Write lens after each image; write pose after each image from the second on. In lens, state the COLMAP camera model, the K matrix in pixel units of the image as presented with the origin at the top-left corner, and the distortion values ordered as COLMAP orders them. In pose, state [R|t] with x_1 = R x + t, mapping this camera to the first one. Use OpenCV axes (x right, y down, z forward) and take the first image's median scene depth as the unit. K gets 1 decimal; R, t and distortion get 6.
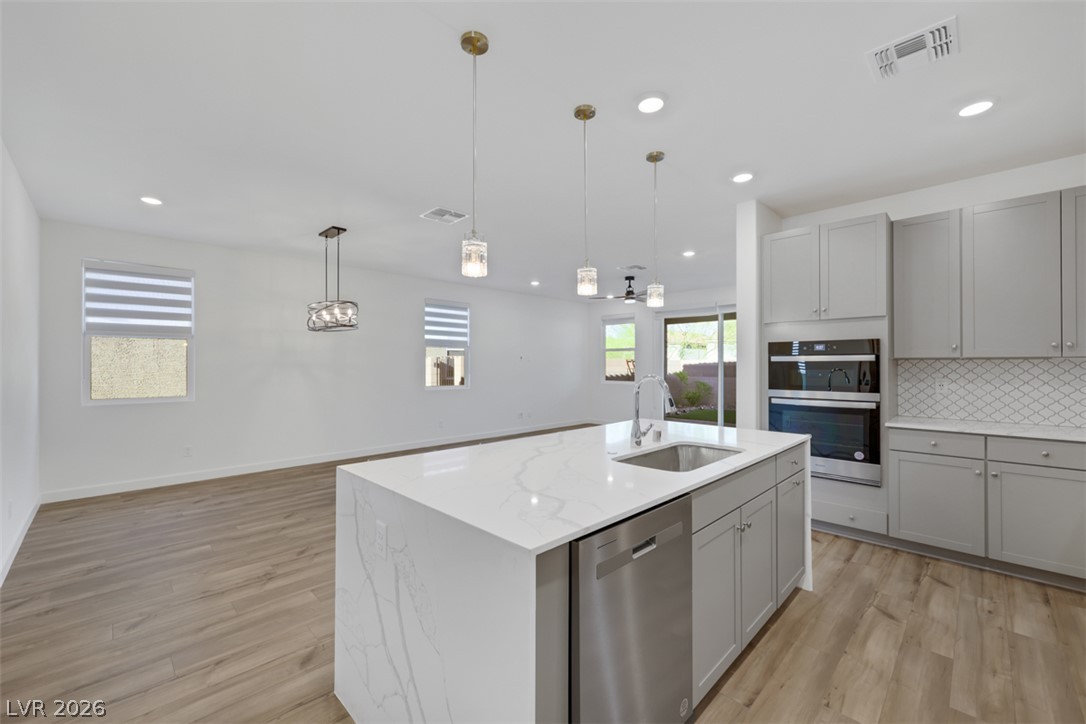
lens RADIAL K [[438.4, 0, 543.0], [0, 438.4, 362.0], [0, 0, 1]] dist [-0.000622, 0.000313]
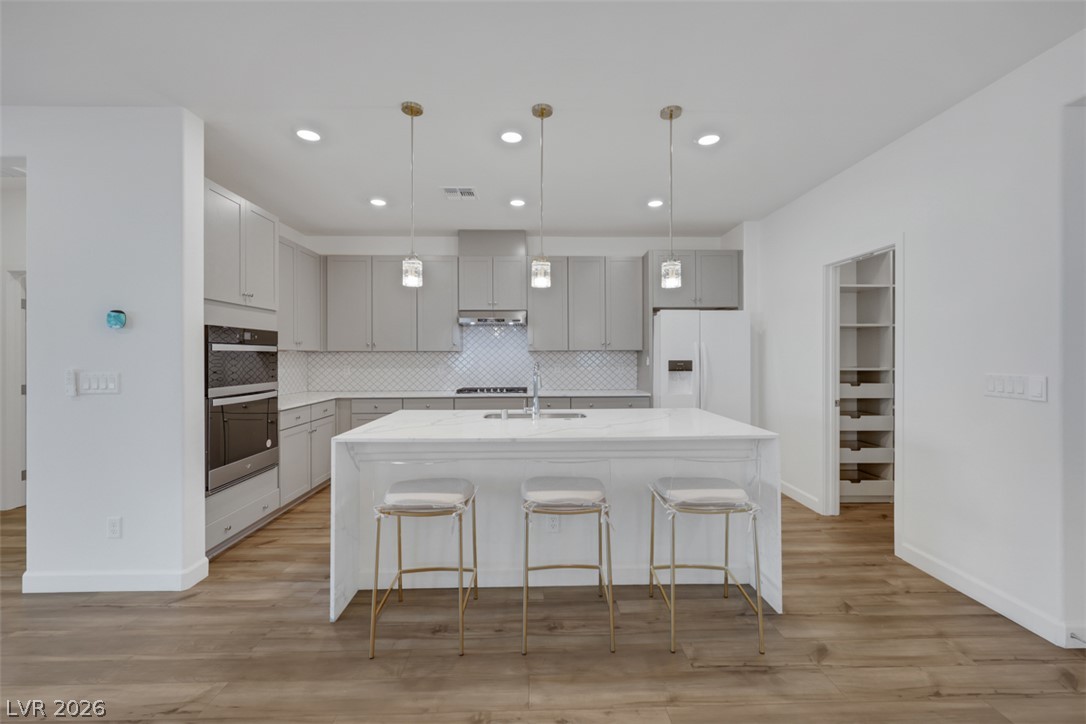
lens RADIAL K [[442.9, 0, 545.0], [0, 442.9, 355.9], [0, 0, 1]] dist [-0.000577, 0.000013]
pose [[-0.725125, 0.001111, 0.688617, -0.463353], [-0.002121, 0.999990, -0.003846, 0.010220], [-0.688614, -0.004249, -0.725115, 1.293166]]
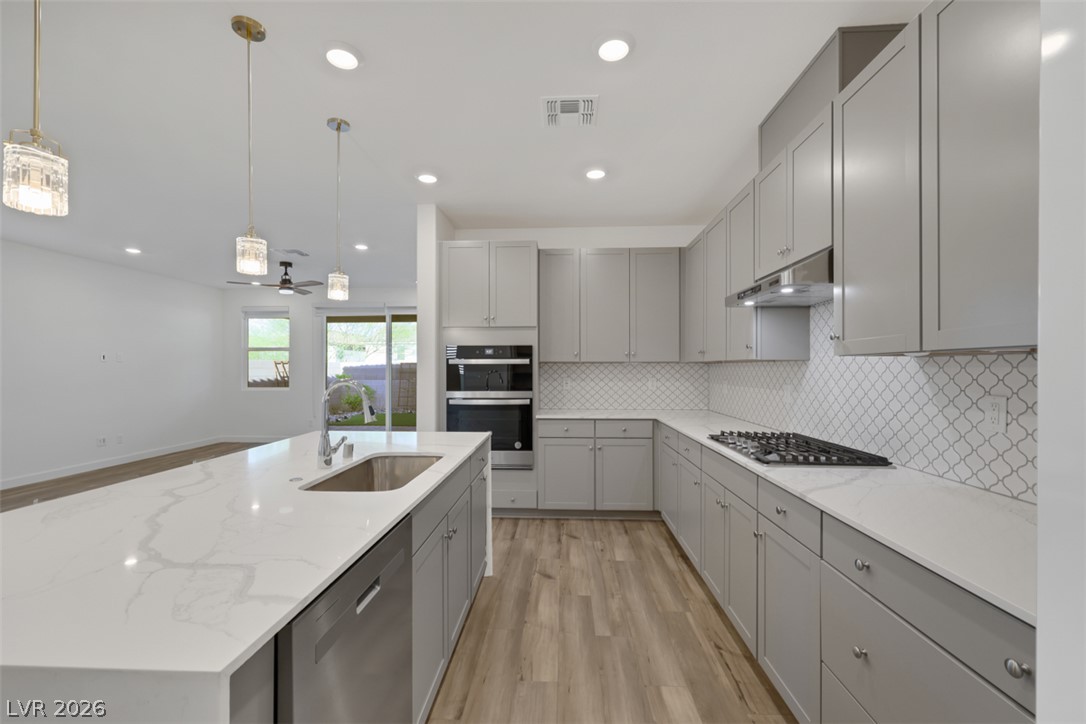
lens RADIAL K [[449.4, 0, 540.6], [0, 449.4, 366.4], [0, 0, 1]] dist [0.000647, 0.000124]
pose [[0.742607, 0.001185, 0.669727, -0.034827], [-0.003867, 0.999989, 0.002519, 0.000596], [-0.669717, -0.004461, 0.742603, 0.071960]]
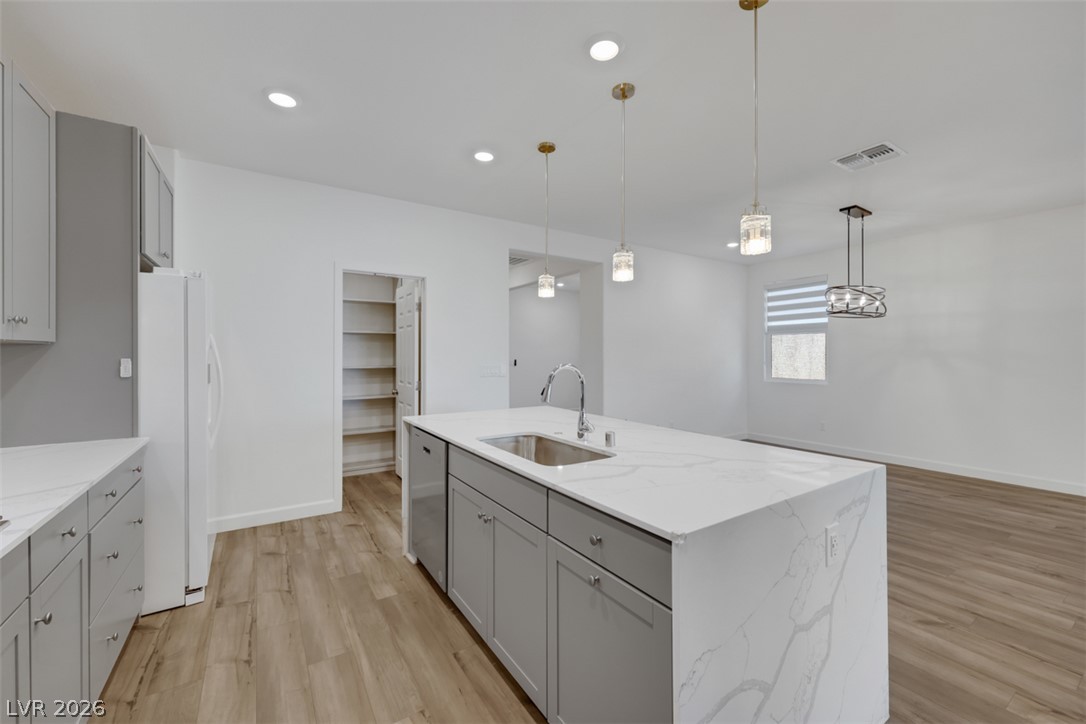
lens RADIAL K [[442.9, 0, 553.4], [0, 442.9, 357.3], [0, 0, 1]] dist [0.016537, 0.000026]
pose [[-0.185341, 0.007283, -0.982647, 0.800065], [0.008975, 0.999943, 0.005718, 0.002434], [0.982633, -0.007760, -0.185396, 0.756990]]
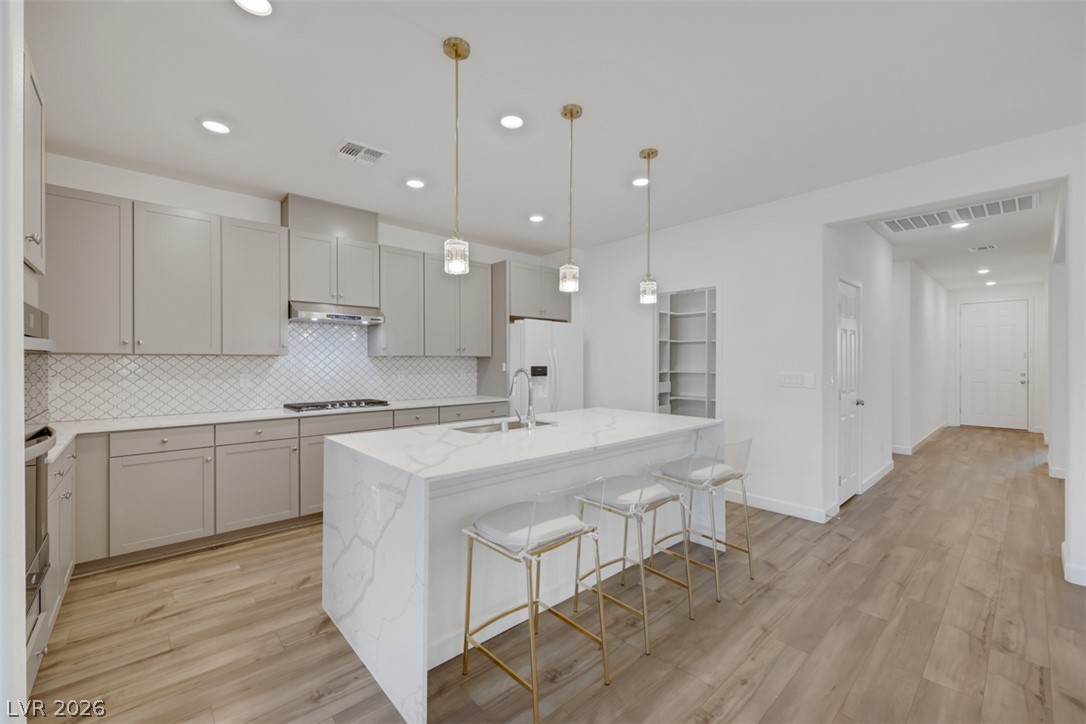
lens RADIAL K [[441.3, 0, 543.0], [0, 441.3, 362.0], [0, 0, 1]] dist [-0.000345, 0.000063]
pose [[-0.998782, -0.000057, 0.049351, 0.081910], [-0.000332, 0.999984, -0.005574, 0.012127], [-0.049349, -0.005584, -0.998766, 1.492312]]
